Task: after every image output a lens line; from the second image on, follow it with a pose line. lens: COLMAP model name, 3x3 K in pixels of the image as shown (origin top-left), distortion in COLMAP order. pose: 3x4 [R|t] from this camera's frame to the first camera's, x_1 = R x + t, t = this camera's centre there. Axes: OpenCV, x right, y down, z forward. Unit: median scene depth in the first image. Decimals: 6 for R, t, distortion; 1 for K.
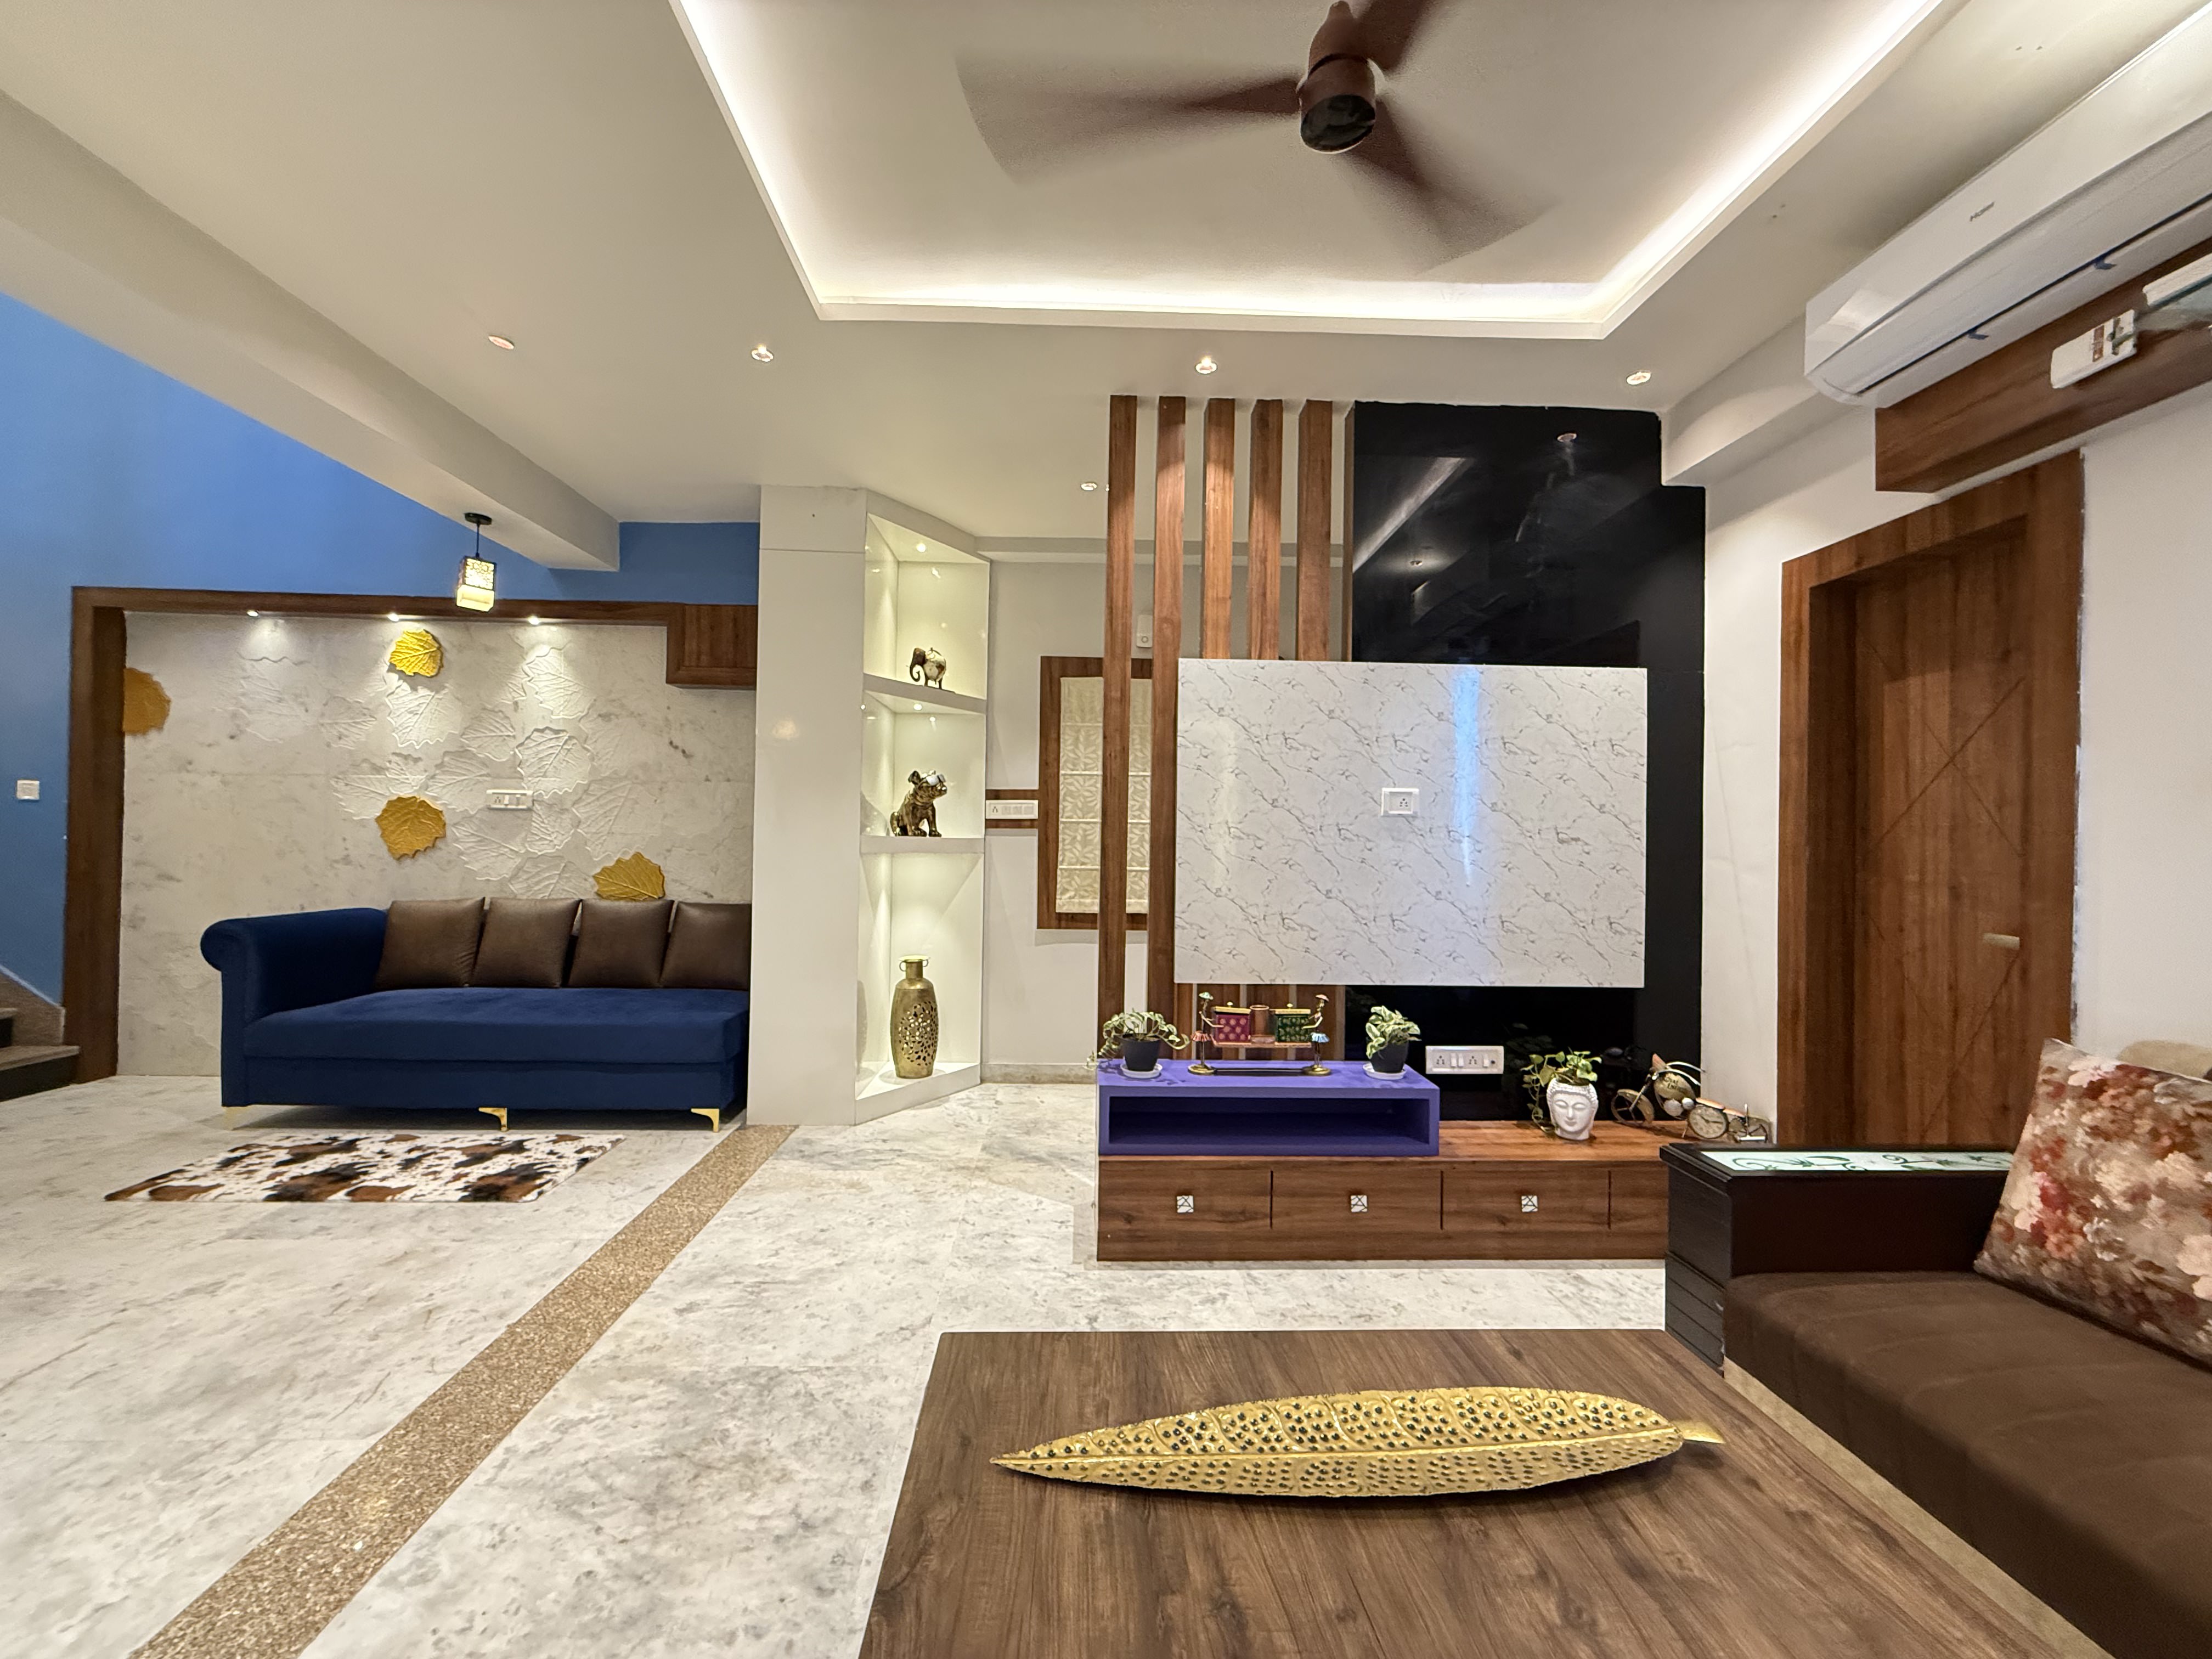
lens RADIAL K [[884.5, 0, 1101.8], [0, 884.5, 830.5], [0, 0, 1]] dist [0.000095, -0.000516]
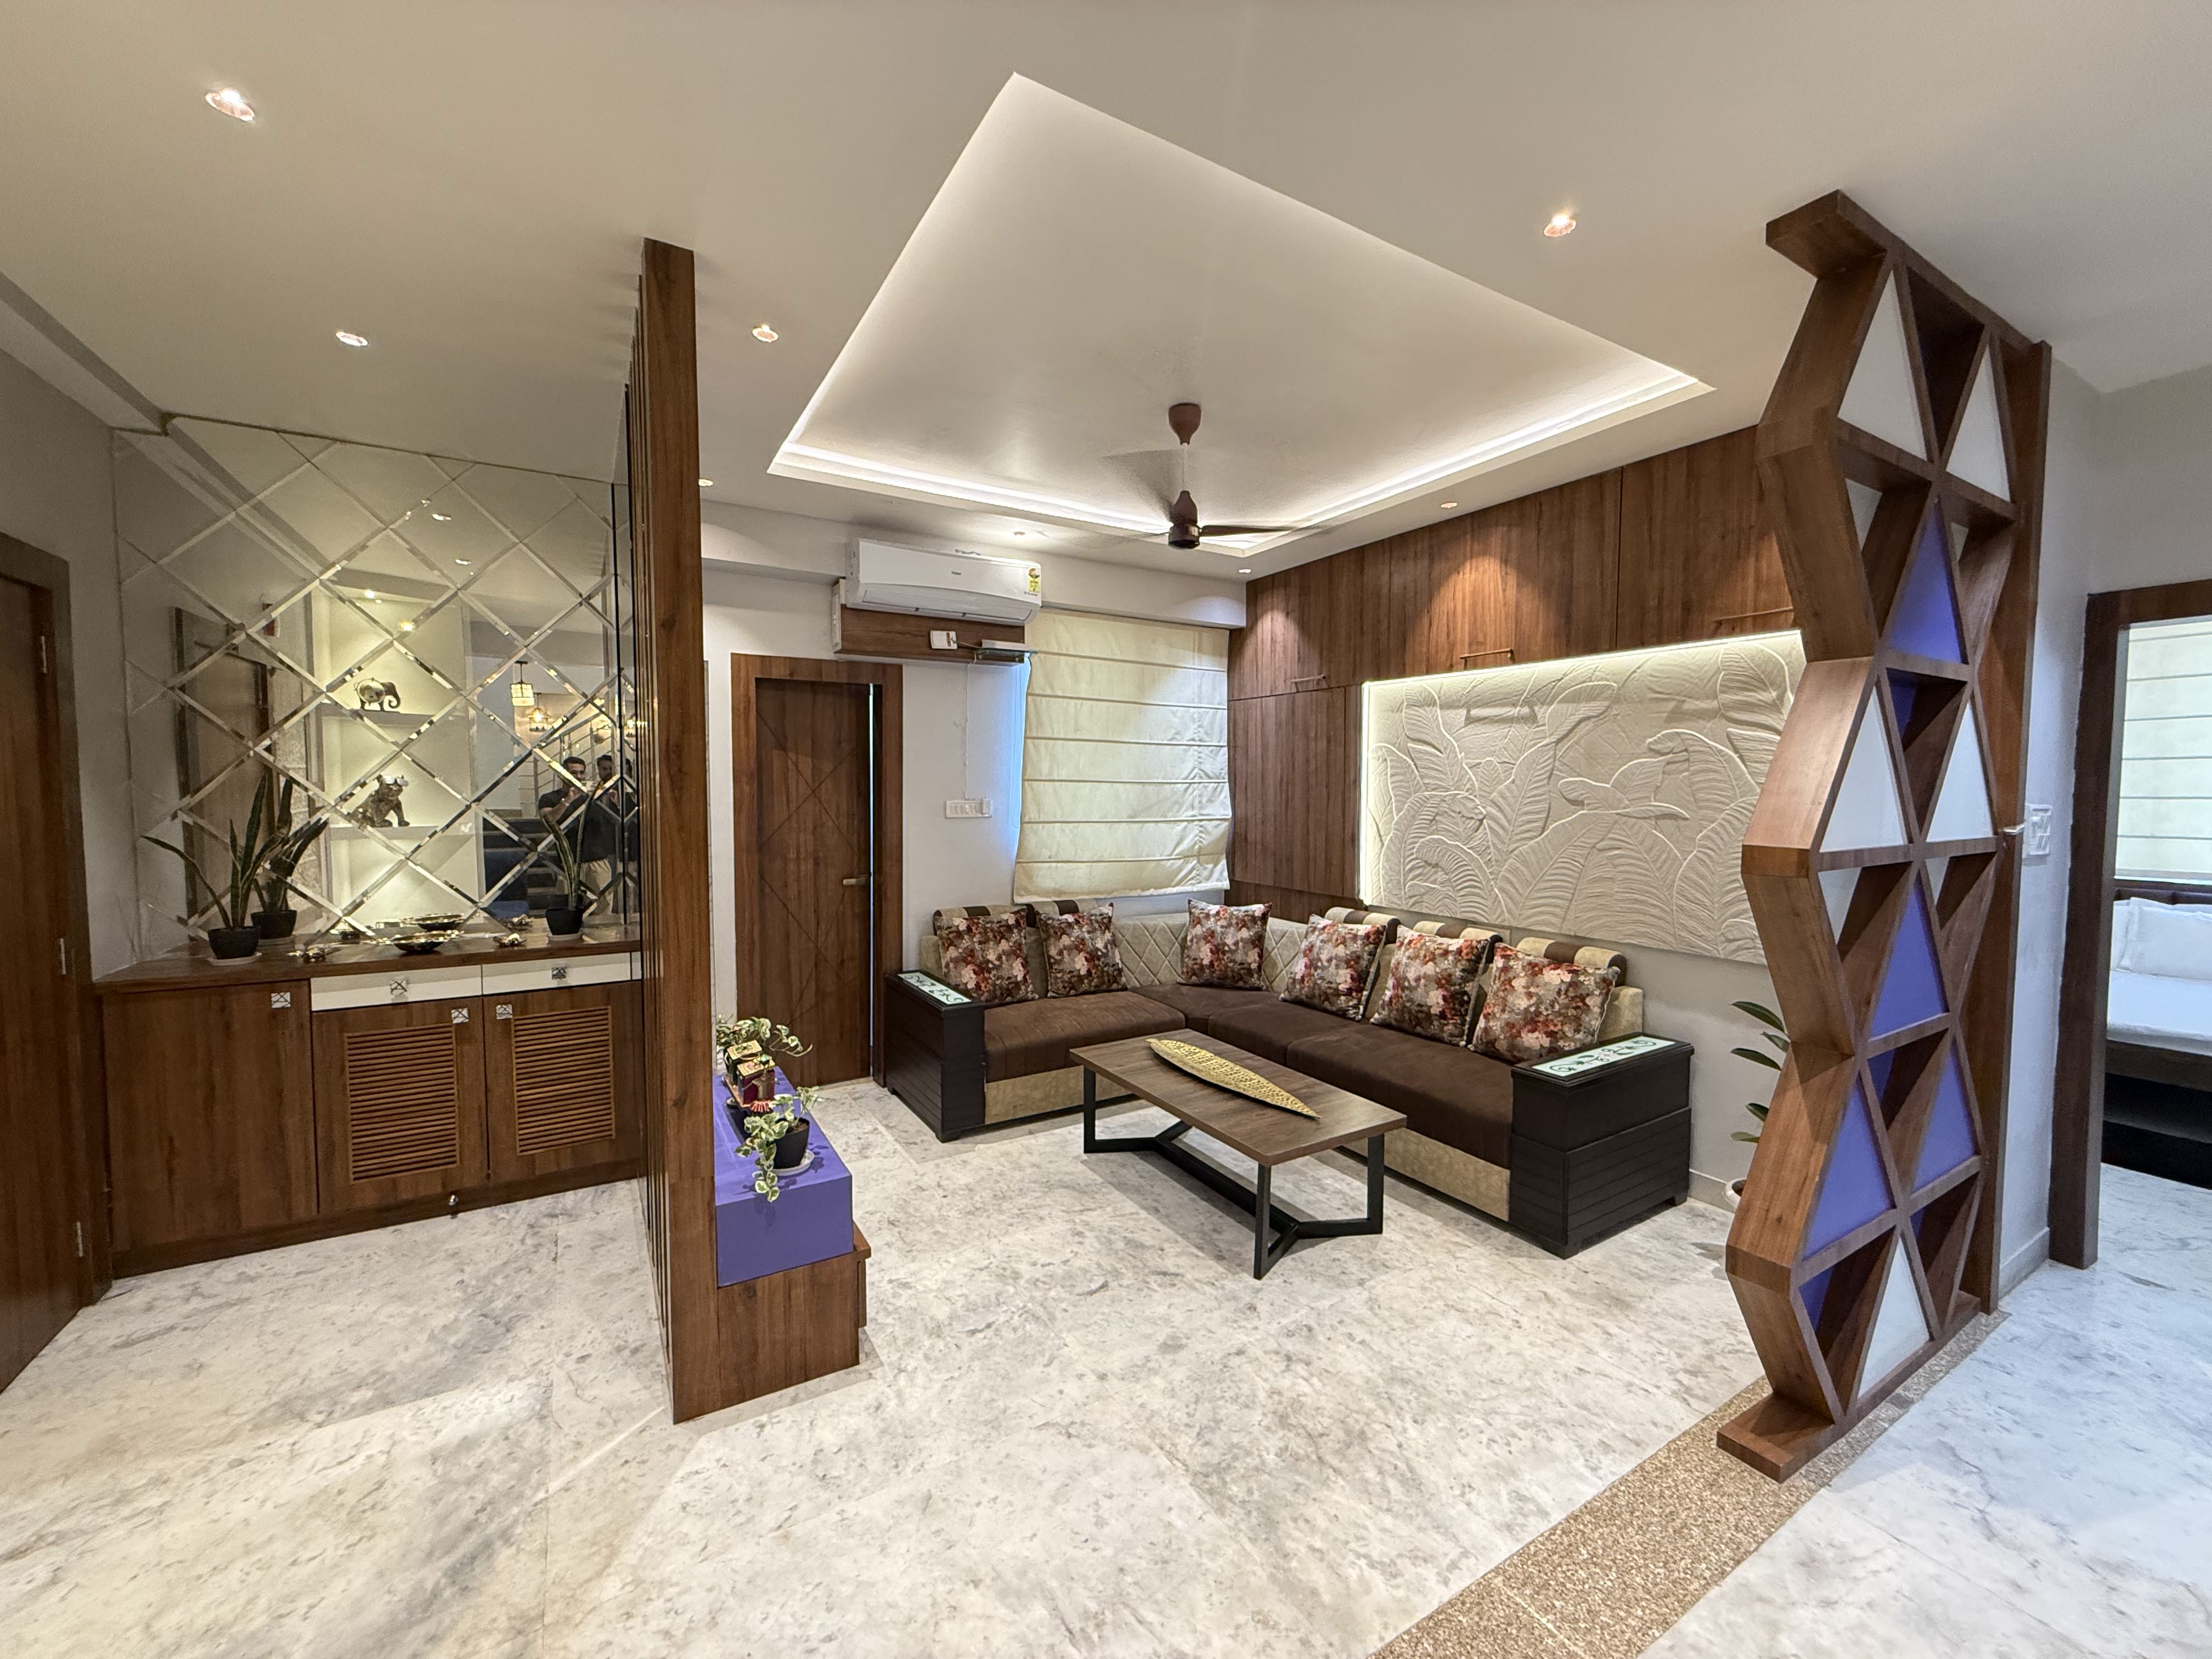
lens RADIAL K [[884.5, 0, 1101.8], [0, 884.5, 830.5], [0, 0, 1]] dist [0.000095, -0.000516]
pose [[-0.483451, -0.062900, 0.873108, -0.581650], [-0.020186, 0.997951, 0.060717, -0.073281], [-0.875139, 0.011730, -0.483730, 0.811223]]
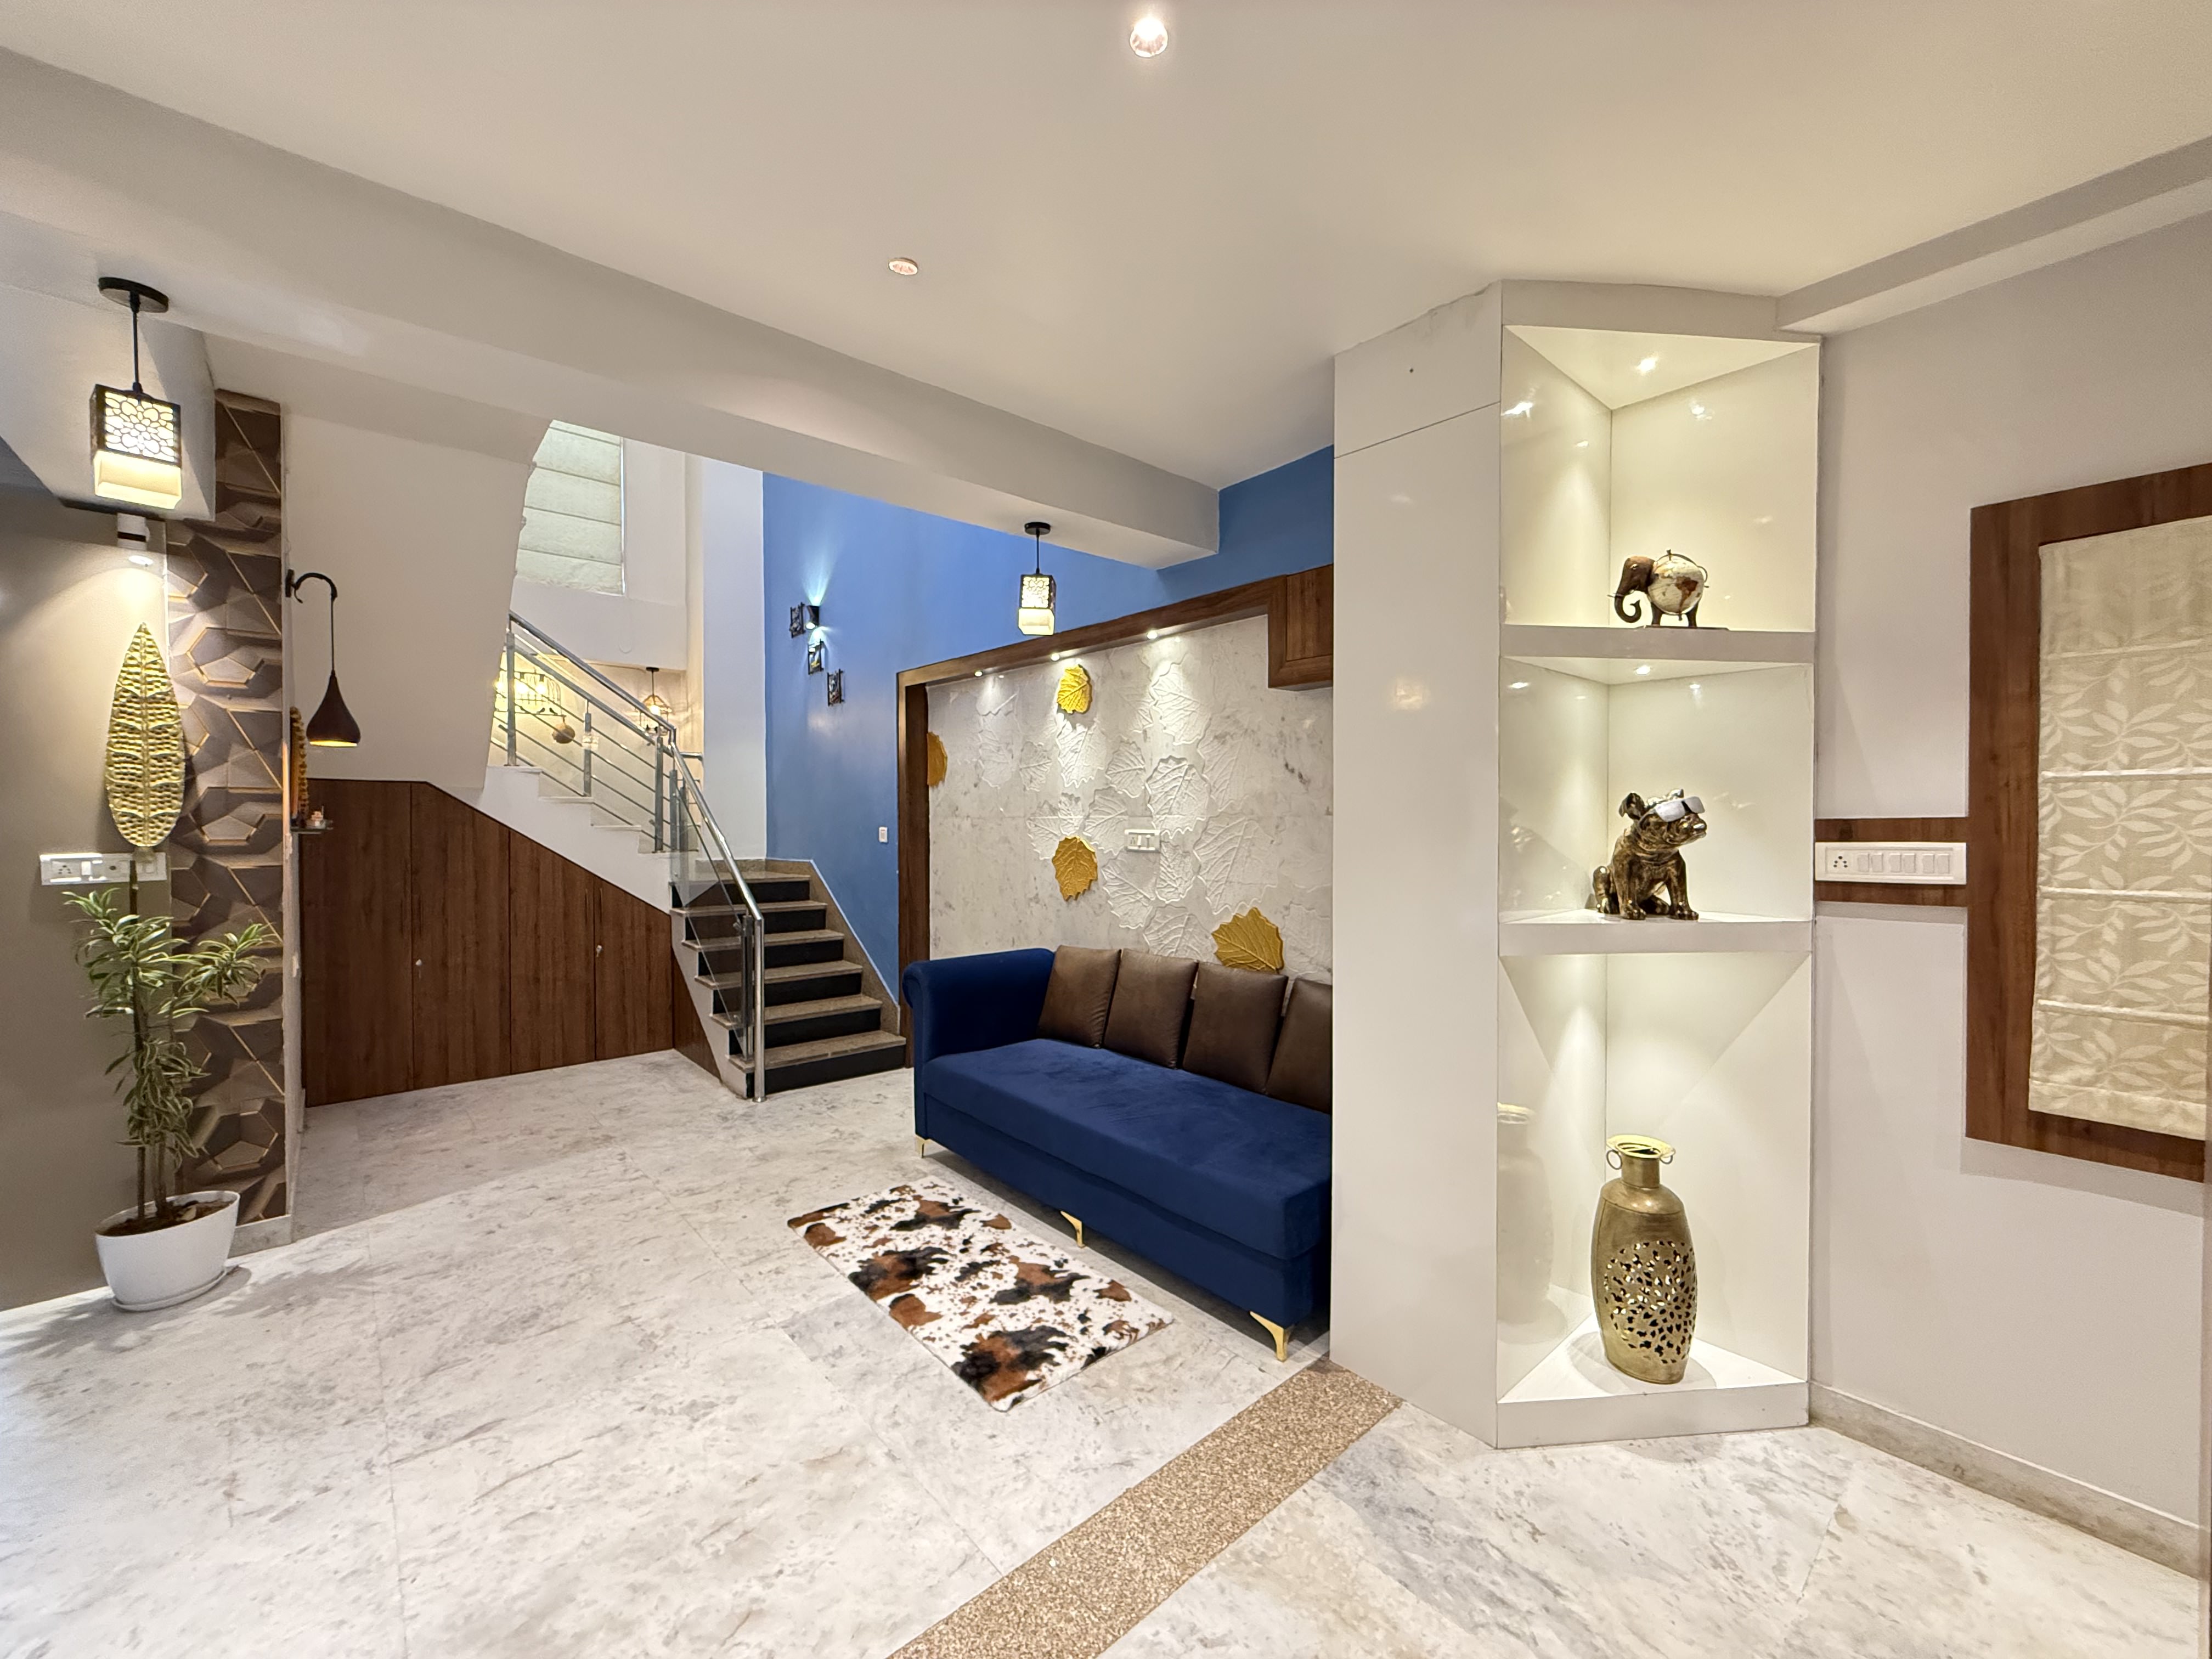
lens RADIAL K [[884.5, 0, 1101.8], [0, 884.5, 830.5], [0, 0, 1]] dist [0.000095, -0.000516]
pose [[0.632264, -0.006140, -0.774729, -0.004288], [0.020499, 0.999751, 0.008806, -0.060287], [0.774482, -0.021449, 0.632232, 0.453683]]
